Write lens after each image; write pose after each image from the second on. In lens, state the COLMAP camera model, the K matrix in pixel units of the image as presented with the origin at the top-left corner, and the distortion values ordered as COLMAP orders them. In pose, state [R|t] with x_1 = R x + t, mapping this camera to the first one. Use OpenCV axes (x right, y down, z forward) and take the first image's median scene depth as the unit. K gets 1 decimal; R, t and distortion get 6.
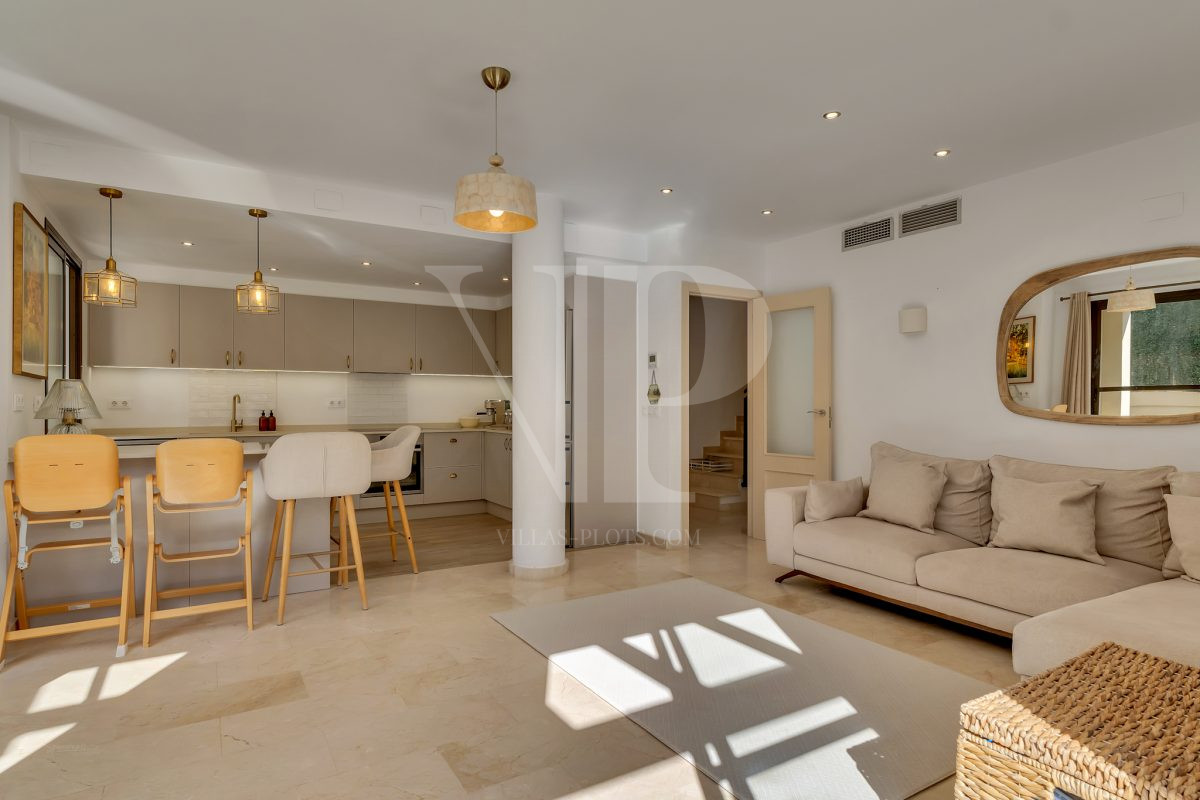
lens RADIAL K [[641.2, 0, 595.9], [0, 641.2, 406.7], [0, 0, 1]] dist [0.002150, 0.002276]
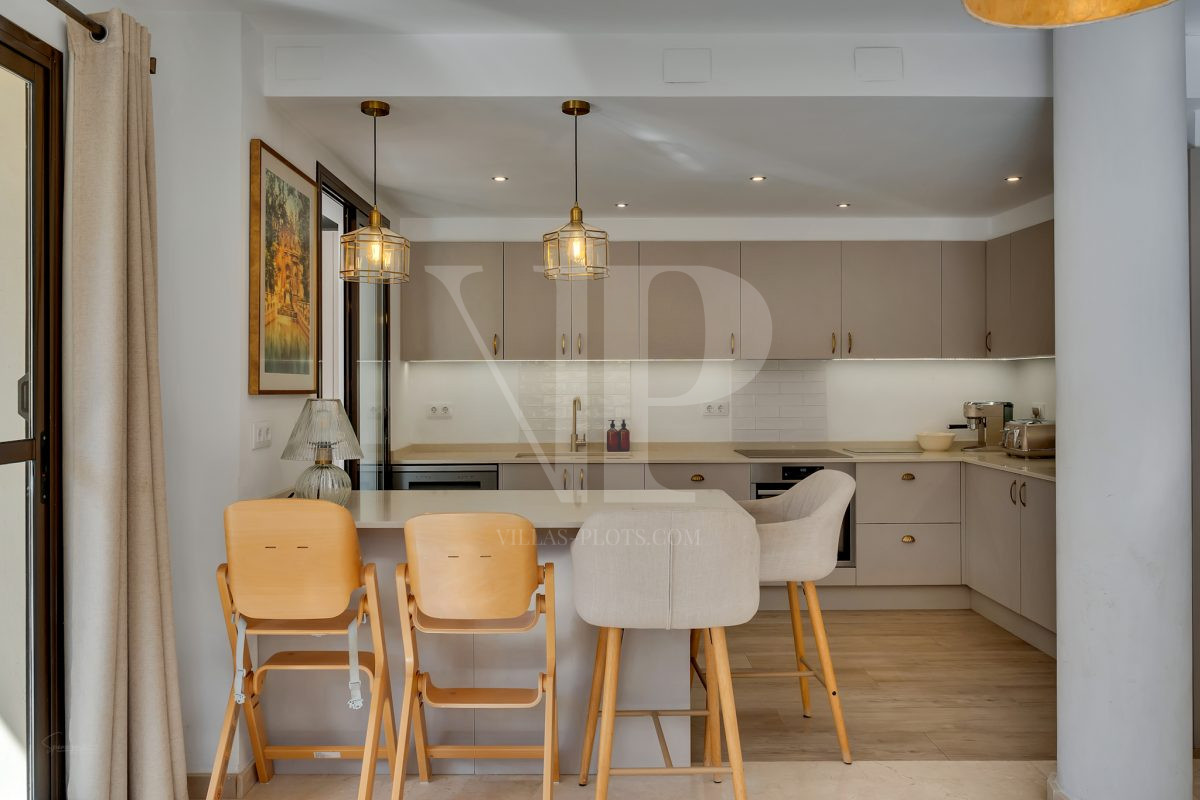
lens RADIAL K [[889.2, 0, 598.2], [0, 889.2, 383.3], [0, 0, 1]] dist [0.007985, 0.002495]
pose [[0.860302, -0.002841, -0.509777, -0.094502], [0.002612, 0.999996, -0.001165, -0.048424], [0.509778, -0.000329, 0.860306, 0.307973]]
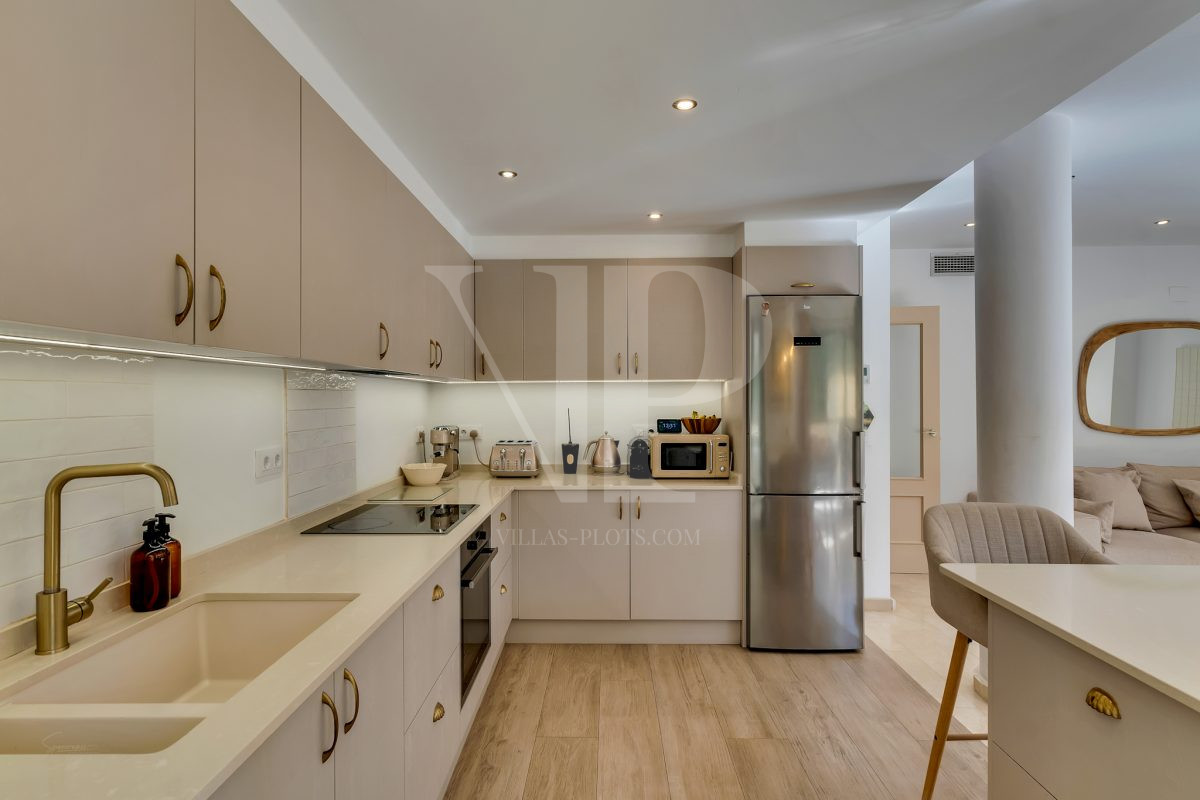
lens RADIAL K [[629.5, 0, 600.0], [0, 629.5, 400.0], [0, 0, 1]] dist [-0.001063, -0.000222]
pose [[0.540984, -0.007875, 0.840996, -0.965173], [0.007002, 0.999964, 0.004859, -0.061237], [-0.841004, 0.003260, 0.541020, 1.127162]]
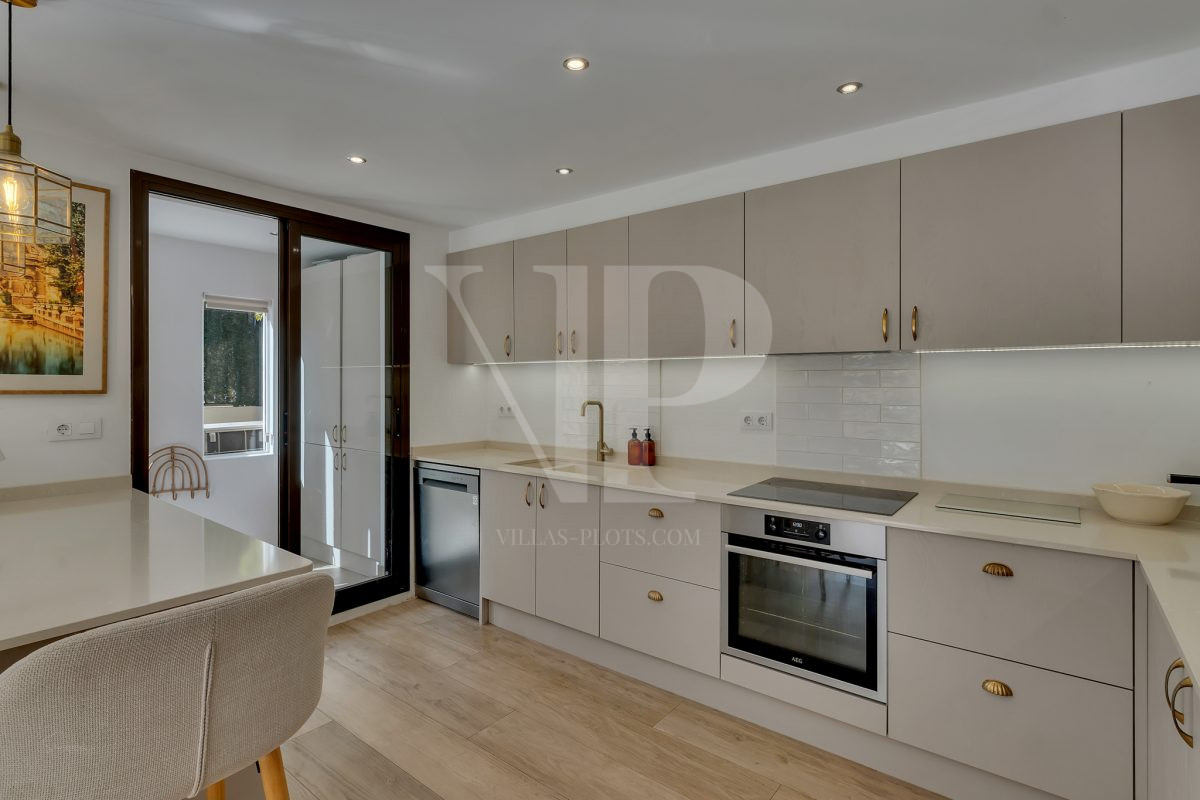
lens RADIAL K [[591.7, 0, 583.3], [0, 591.7, 384.4], [0, 0, 1]] dist [-0.004179, 0.000197]
pose [[0.333822, 0.001509, -0.942635, -0.048095], [-0.005633, 0.999984, -0.000394, -0.052208], [0.942619, 0.005442, 0.333825, 1.203399]]
